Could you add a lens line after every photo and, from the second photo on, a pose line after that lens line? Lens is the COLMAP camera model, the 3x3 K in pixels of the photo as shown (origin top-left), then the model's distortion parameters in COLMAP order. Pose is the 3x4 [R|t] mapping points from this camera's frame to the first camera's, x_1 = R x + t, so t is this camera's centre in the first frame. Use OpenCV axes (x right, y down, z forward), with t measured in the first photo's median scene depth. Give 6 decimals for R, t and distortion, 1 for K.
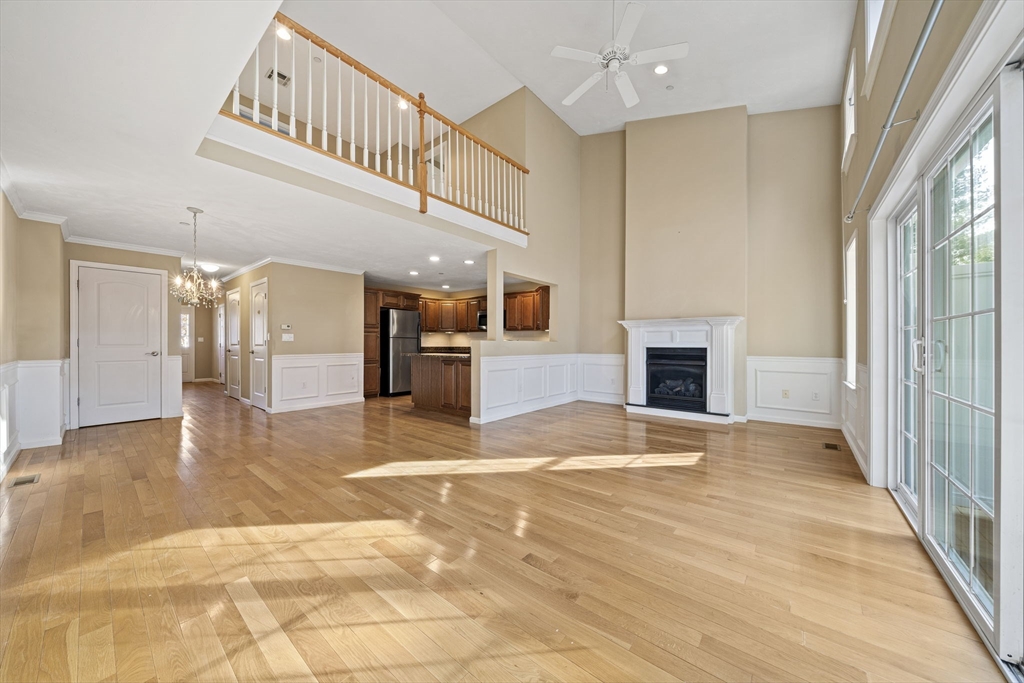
lens RADIAL K [[351.6, 0, 502.4], [0, 351.6, 341.7], [0, 0, 1]] dist [-0.008398, 0.000588]
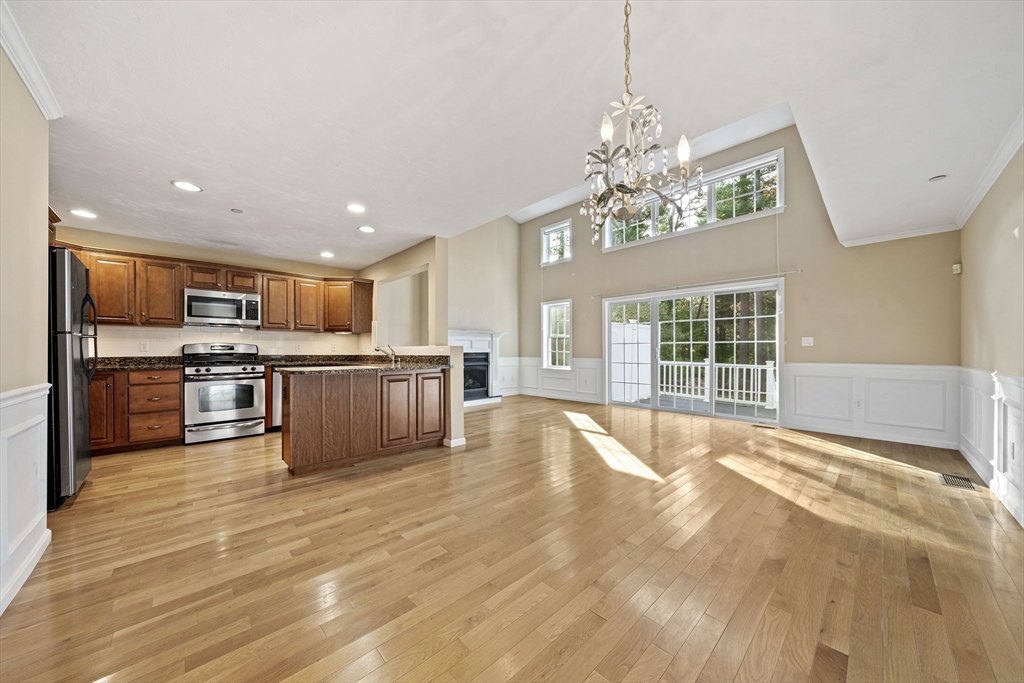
lens RADIAL K [[351.6, 0, 507.5], [0, 351.6, 348.8], [0, 0, 1]] dist [-0.008398, 0.000588]
pose [[0.113687, 0.002174, 0.993514, -0.822834], [-0.002768, 0.999994, -0.001871, 0.003866], [-0.993513, -0.002537, 0.113692, 0.734111]]
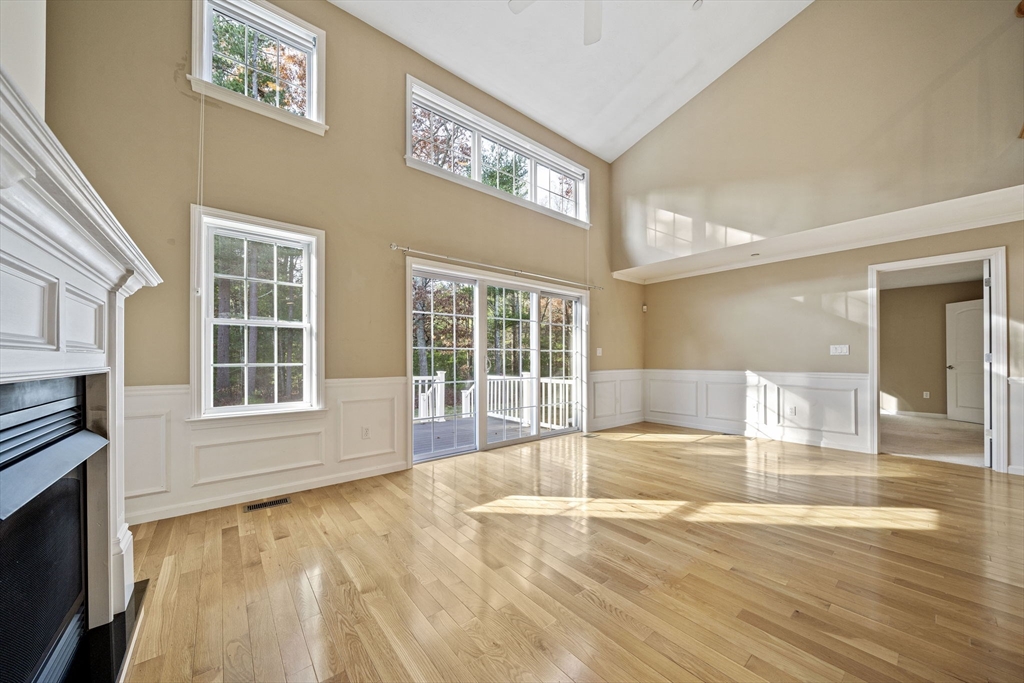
lens RADIAL K [[351.6, 0, 498.7], [0, 351.6, 360.1], [0, 0, 1]] dist [-0.008398, 0.000588]
pose [[-0.978995, -0.000090, 0.203883, 0.244521], [-0.000276, 1.000000, -0.000879, 0.006704], [-0.203883, -0.000917, -0.978995, 1.143058]]
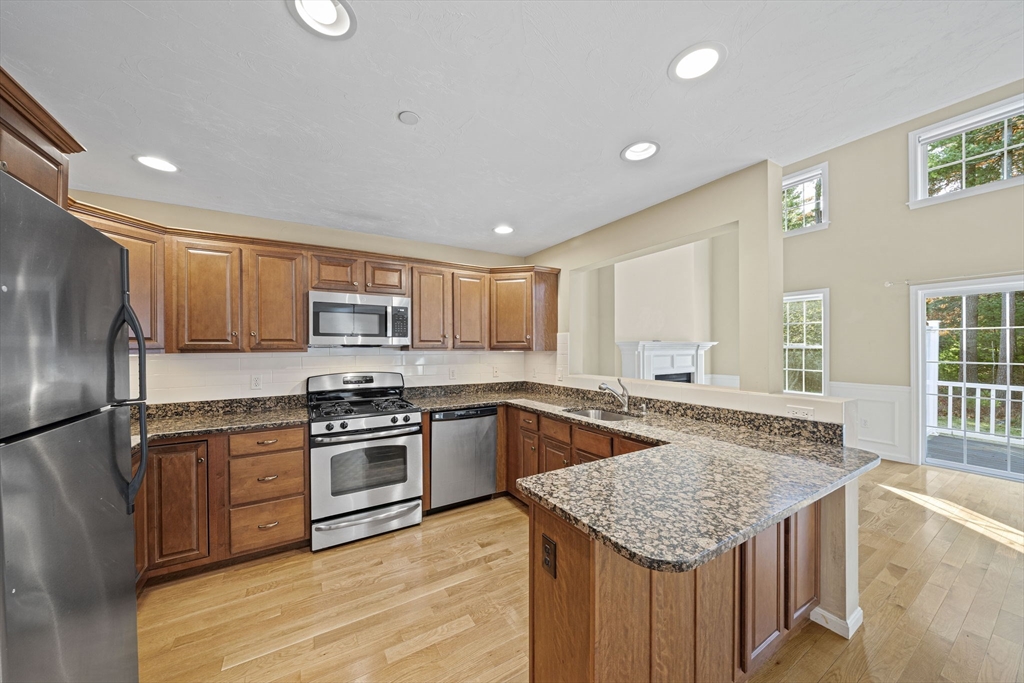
lens RADIAL K [[348.7, 0, 507.2], [0, 348.7, 347.3], [0, 0, 1]] dist [-0.004362, 0.000160]
pose [[0.327447, -0.003663, 0.944862, -0.488254], [0.000402, 0.999993, 0.003738, -0.054957], [-0.944869, -0.000844, 0.327446, 1.132125]]
